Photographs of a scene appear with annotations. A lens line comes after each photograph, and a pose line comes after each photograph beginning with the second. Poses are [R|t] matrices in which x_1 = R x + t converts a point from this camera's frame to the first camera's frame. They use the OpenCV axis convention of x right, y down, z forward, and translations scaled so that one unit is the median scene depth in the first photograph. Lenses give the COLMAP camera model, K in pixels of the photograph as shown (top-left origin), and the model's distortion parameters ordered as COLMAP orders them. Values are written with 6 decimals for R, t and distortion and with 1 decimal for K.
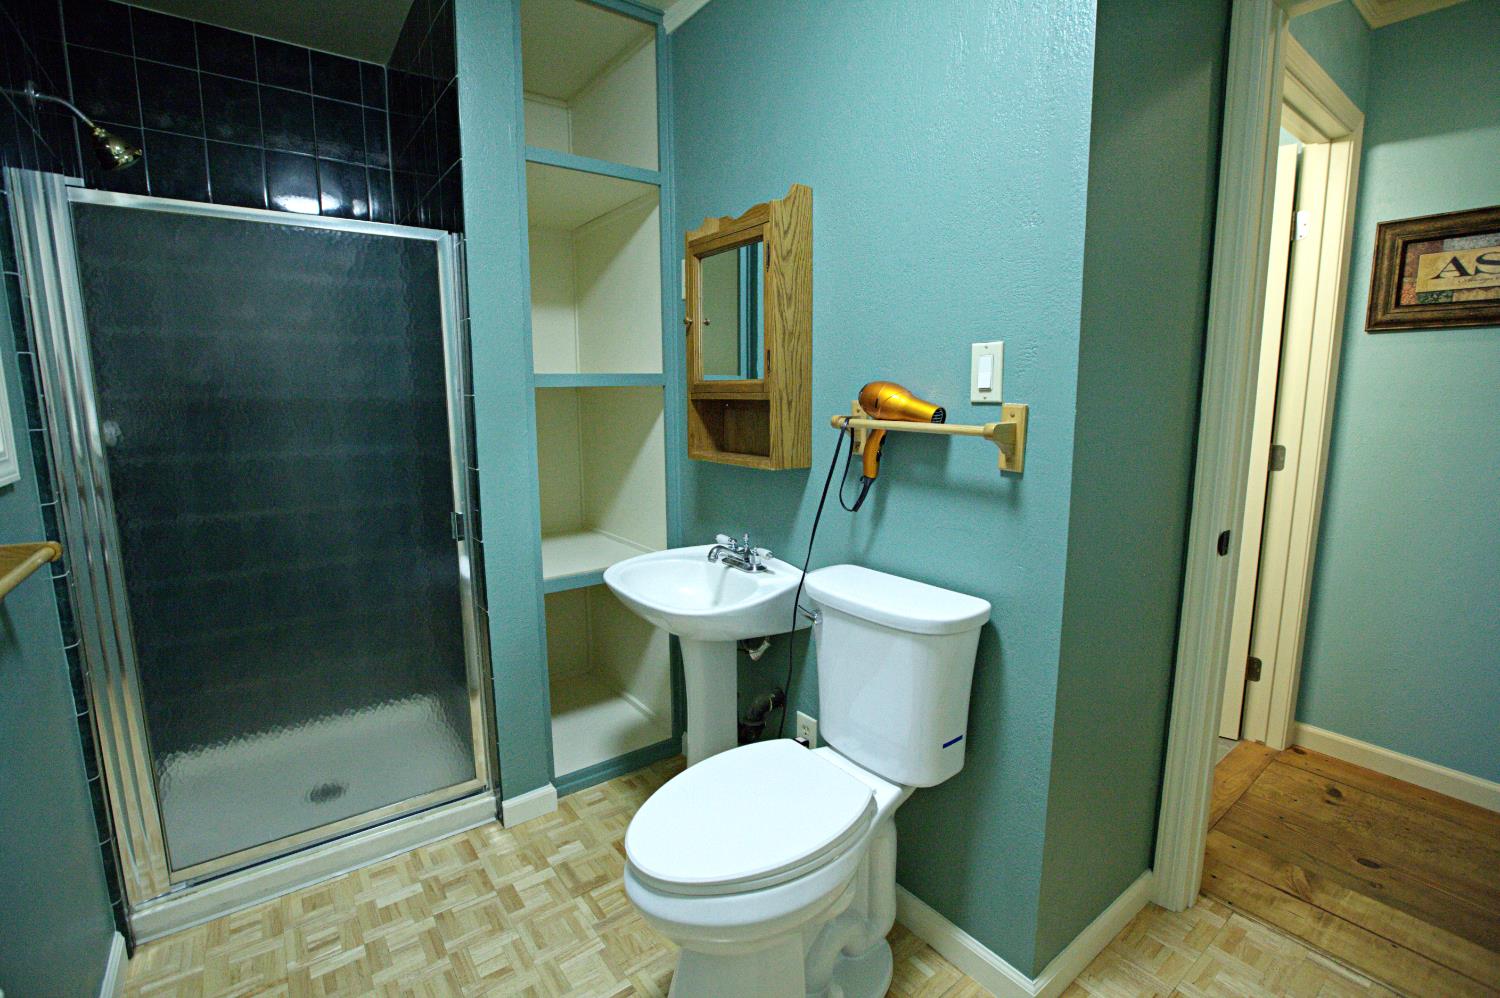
lens RADIAL K [[689.2, 0, 754.7], [0, 689.2, 491.8], [0, 0, 1]] dist [-0.049543, 0.017761]
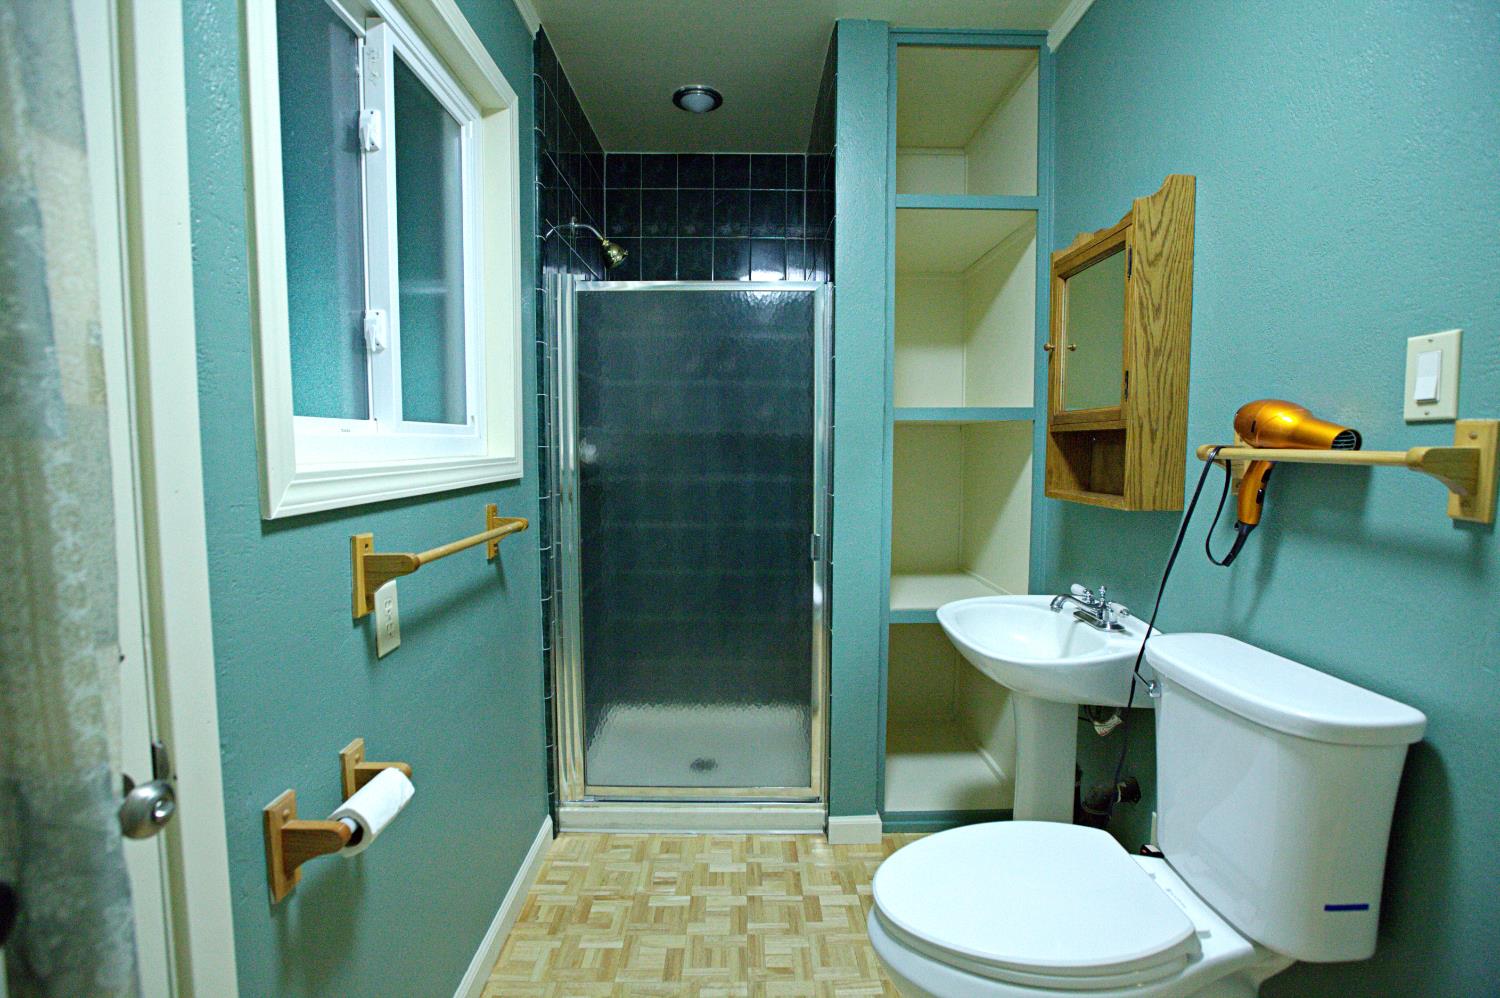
lens RADIAL K [[689.2, 0, 756.2], [0, 689.2, 494.4], [0, 0, 1]] dist [-0.049543, 0.017761]
pose [[0.807355, 0.047470, -0.588153, 0.154053], [-0.092160, 0.994671, -0.046227, 0.030579], [0.582824, 0.091526, 0.807427, 0.057647]]
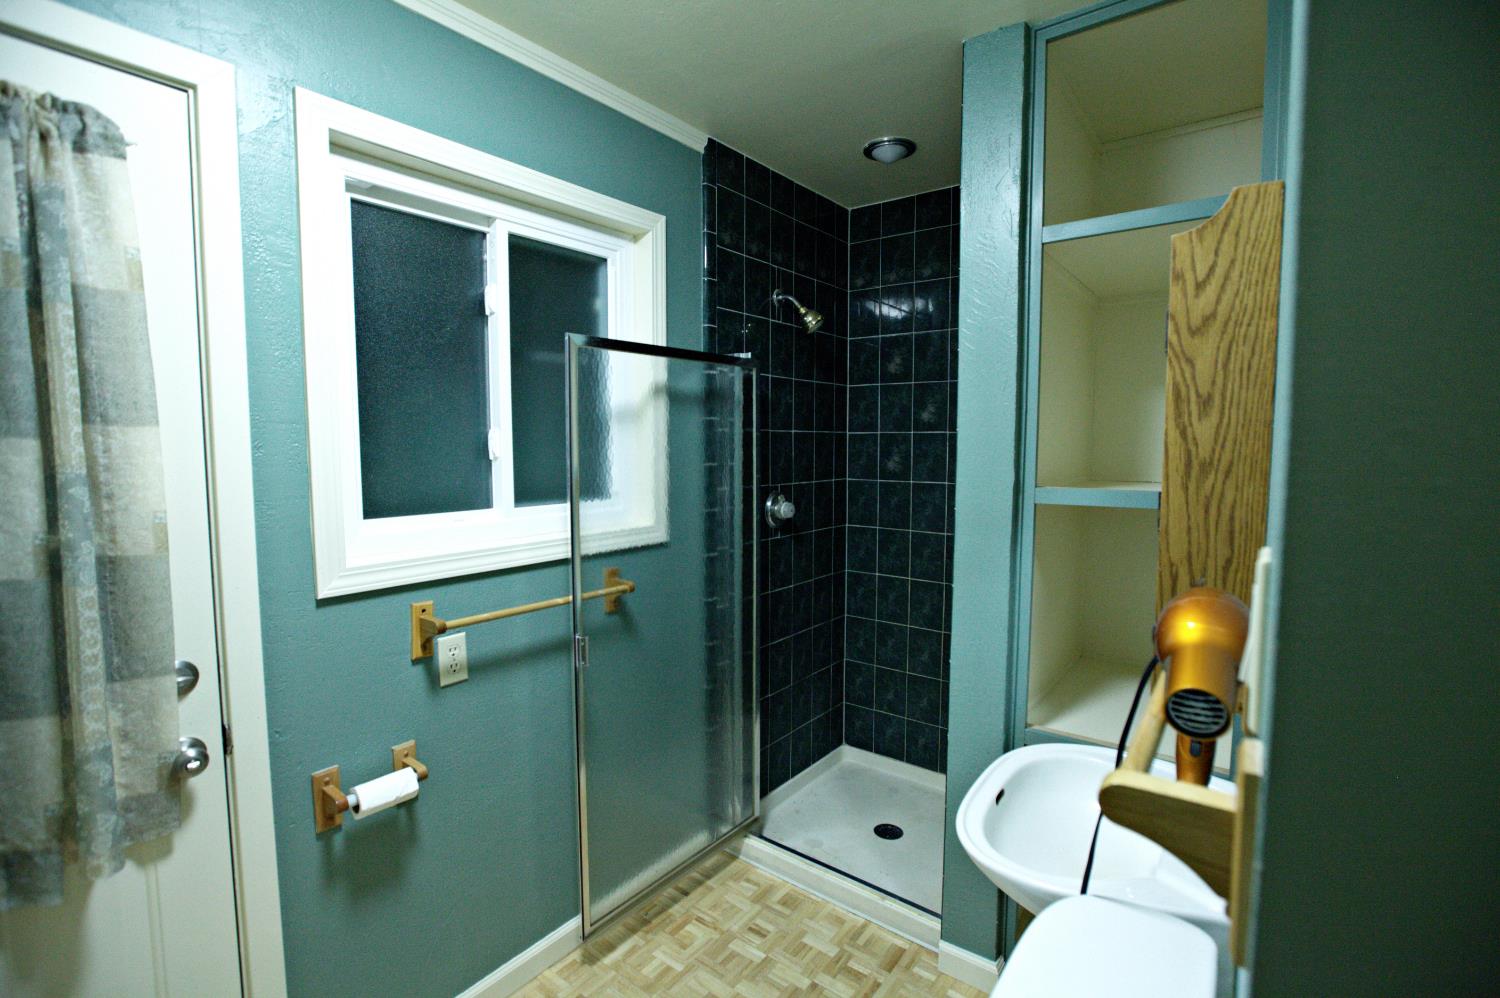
lens RADIAL K [[689.2, 0, 761.9], [0, 689.2, 495.1], [0, 0, 1]] dist [-0.049543, 0.017761]
pose [[0.267120, 0.081924, -0.960175, 0.484169], [-0.147090, 0.988171, 0.043392, -0.179828], [0.952371, 0.129641, 0.276011, 0.526152]]
